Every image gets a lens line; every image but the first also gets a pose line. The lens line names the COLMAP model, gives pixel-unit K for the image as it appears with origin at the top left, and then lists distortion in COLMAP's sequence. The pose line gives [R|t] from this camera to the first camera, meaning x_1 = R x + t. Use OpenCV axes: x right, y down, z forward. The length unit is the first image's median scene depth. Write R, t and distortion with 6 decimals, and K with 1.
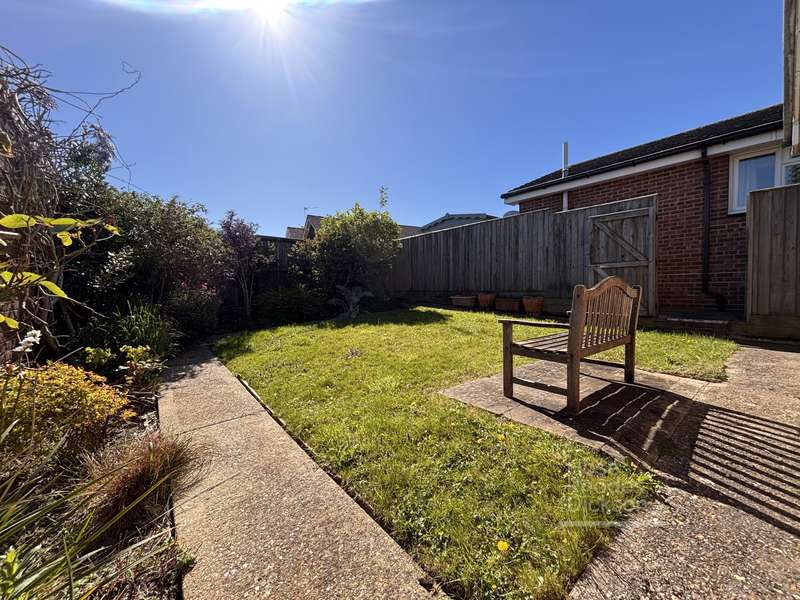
lens RADIAL K [[321.7, 0, 400.1], [0, 321.7, 297.5], [0, 0, 1]] dist [0.000057, -0.000008]
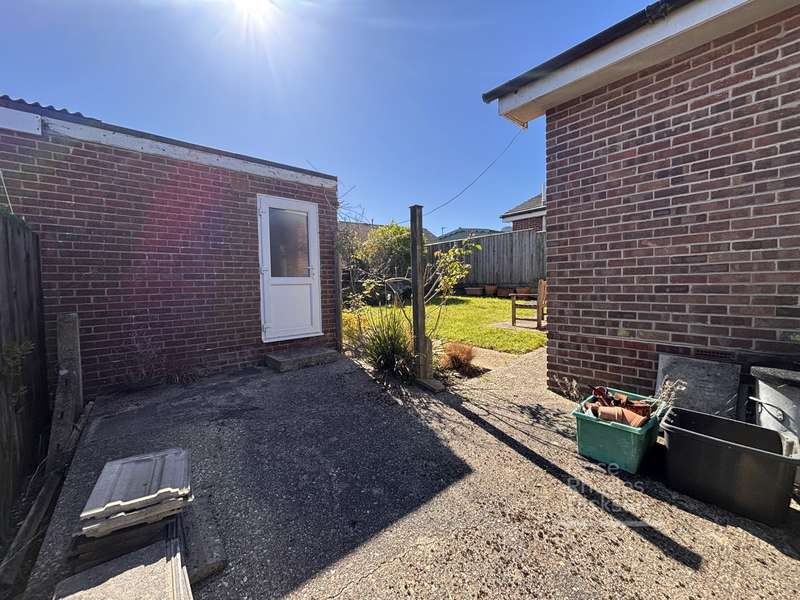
lens RADIAL K [[321.7, 0, 400.0], [0, 321.7, 299.6], [0, 0, 1]] dist [0.000057, -0.000008]
pose [[0.999433, -0.013408, 0.030877, -0.193373], [0.012804, 0.999724, 0.019678, 0.017568], [-0.031133, -0.019271, 0.999329, -0.452471]]
